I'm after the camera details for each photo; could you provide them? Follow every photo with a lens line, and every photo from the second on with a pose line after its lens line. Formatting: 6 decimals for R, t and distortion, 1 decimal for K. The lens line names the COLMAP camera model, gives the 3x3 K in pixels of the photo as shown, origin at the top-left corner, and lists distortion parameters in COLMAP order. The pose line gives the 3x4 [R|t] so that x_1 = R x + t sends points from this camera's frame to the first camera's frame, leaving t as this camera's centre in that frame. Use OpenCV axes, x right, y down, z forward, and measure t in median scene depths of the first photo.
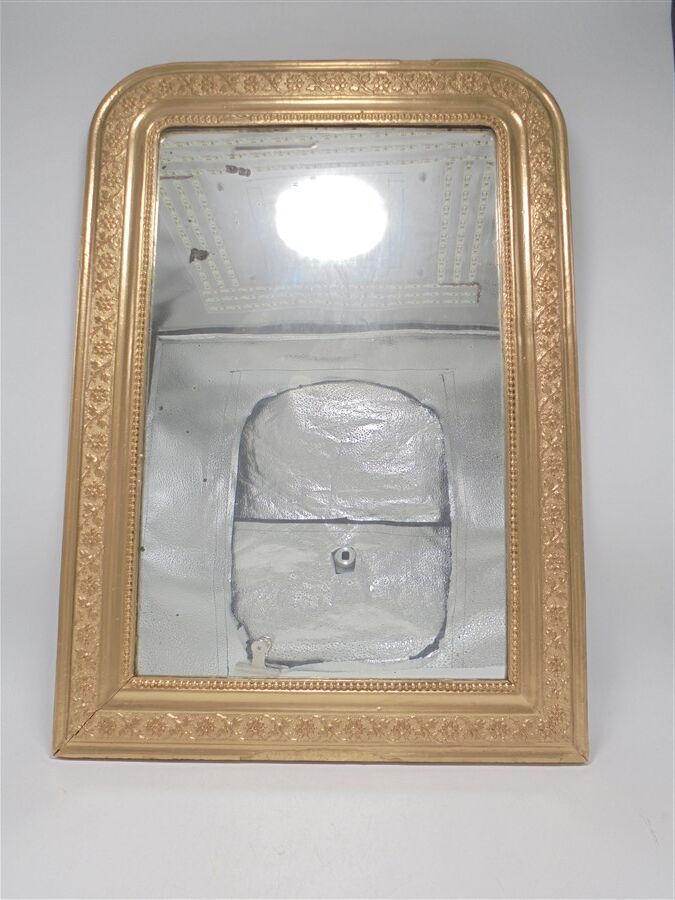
lens RADIAL K [[758.2, 0, 330.9], [0, 758.2, 450.8], [0, 0, 1]] dist [-0.047995, 0.036341]
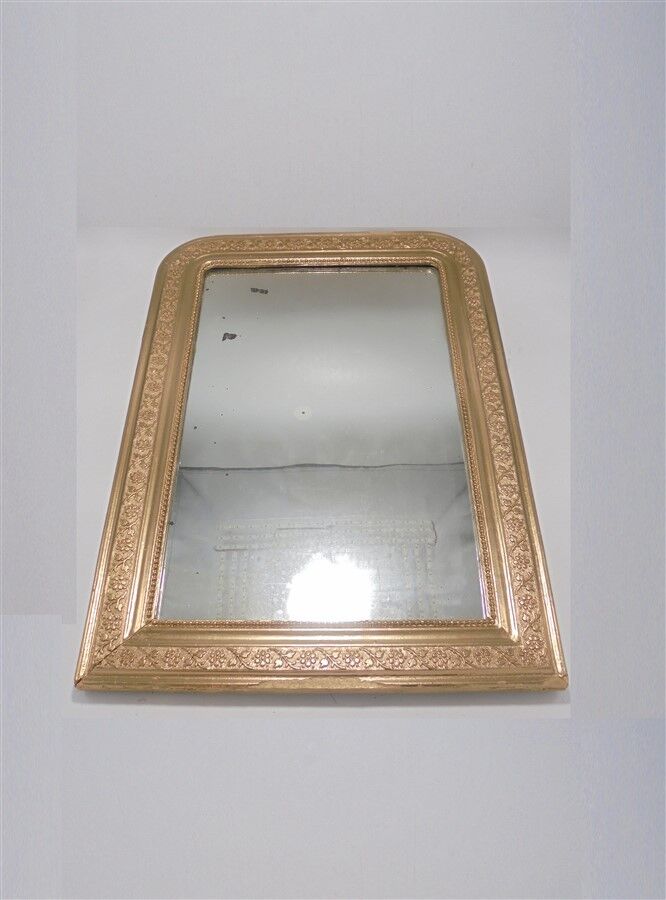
lens RADIAL K [[736.7, 0, 333.7], [0, 736.7, 449.7], [0, 0, 1]] dist [0.001377, 0.000268]
pose [[0.999752, -0.016337, 0.015135, -0.009747], [0.021648, 0.872382, -0.488345, 0.743079], [-0.005226, 0.488551, 0.872520, -0.099638]]
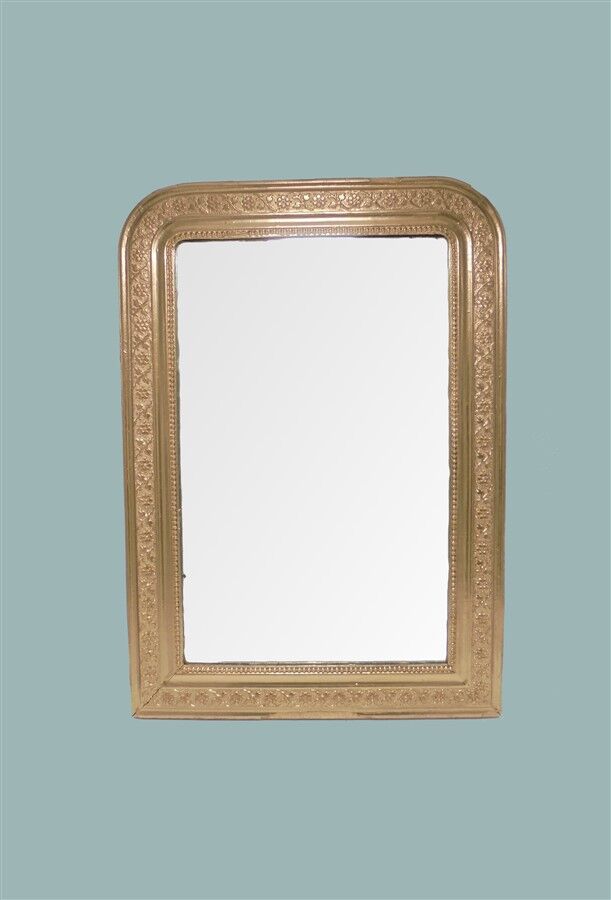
lens RADIAL K [[557.5, 0, 314.2], [0, 557.5, 449.9], [0, 0, 1]] dist [-0.003824, -0.002831]
pose [[0.999752, -0.019896, -0.010034, 0.002820], [0.021415, 0.982334, 0.185908, -0.263371], [0.006158, -0.186077, 0.982516, 0.036329]]
